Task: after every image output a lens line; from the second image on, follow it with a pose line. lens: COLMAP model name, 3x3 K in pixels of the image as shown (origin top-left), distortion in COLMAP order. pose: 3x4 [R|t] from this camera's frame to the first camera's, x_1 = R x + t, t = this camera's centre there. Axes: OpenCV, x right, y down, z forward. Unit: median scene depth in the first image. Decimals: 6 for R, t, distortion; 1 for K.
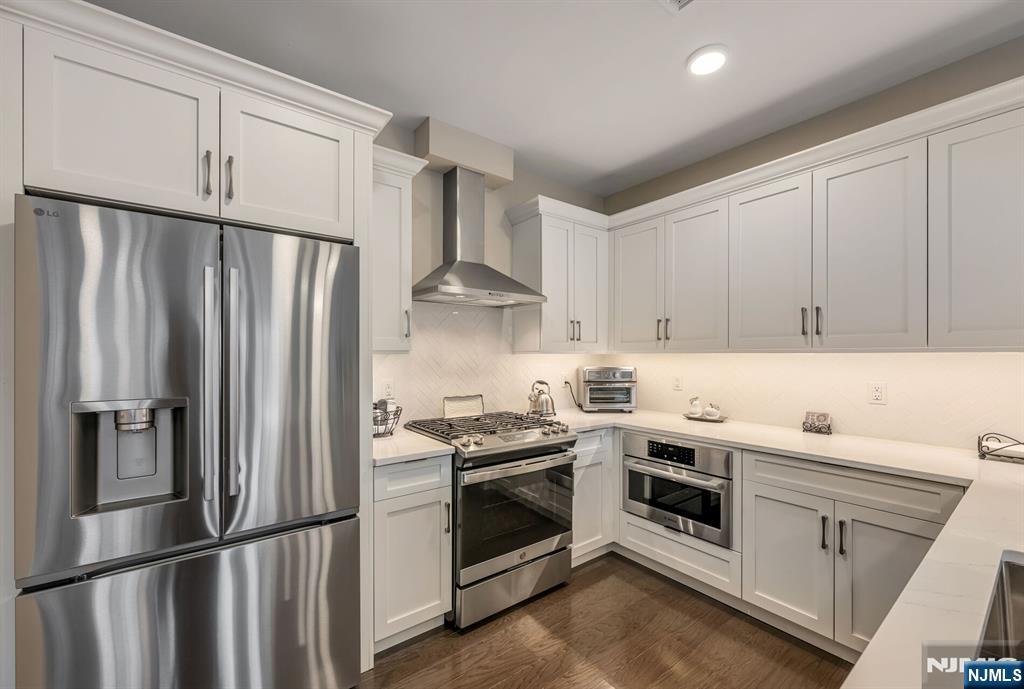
lens RADIAL K [[413.2, 0, 512.2], [0, 413.2, 353.6], [0, 0, 1]] dist [0.001061, 0.000241]
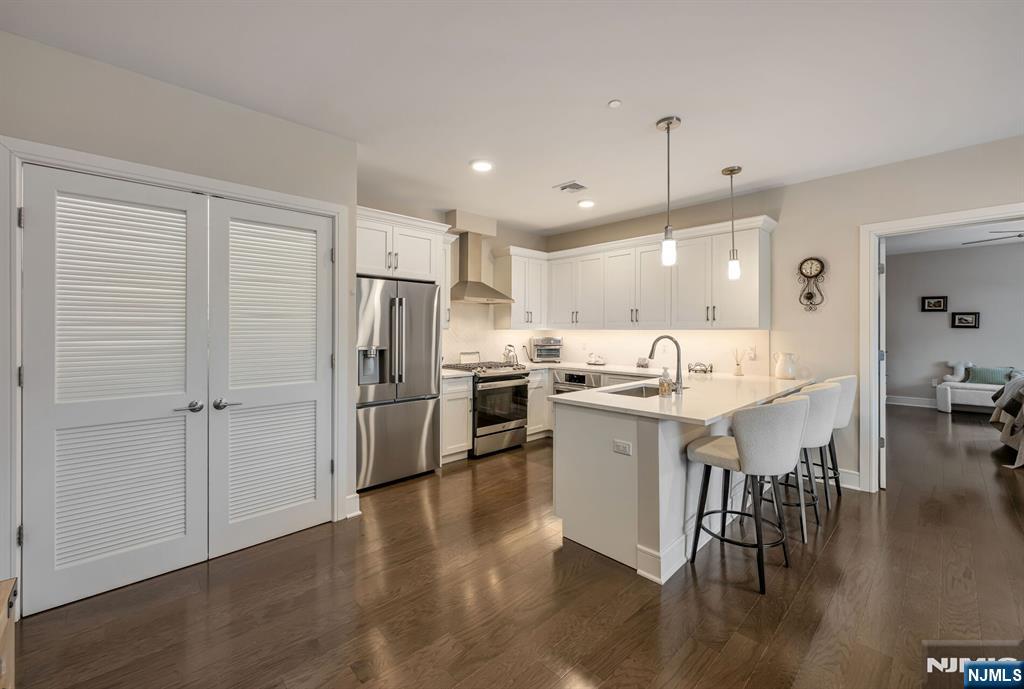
lens RADIAL K [[418.0, 0, 513.9], [0, 418.0, 328.1], [0, 0, 1]] dist [0.000221, 0.000031]
pose [[0.993390, 0.003288, 0.114739, -0.146599], [-0.003127, 0.999994, -0.001586, -0.004634], [-0.114744, 0.001216, 0.993394, -0.962882]]
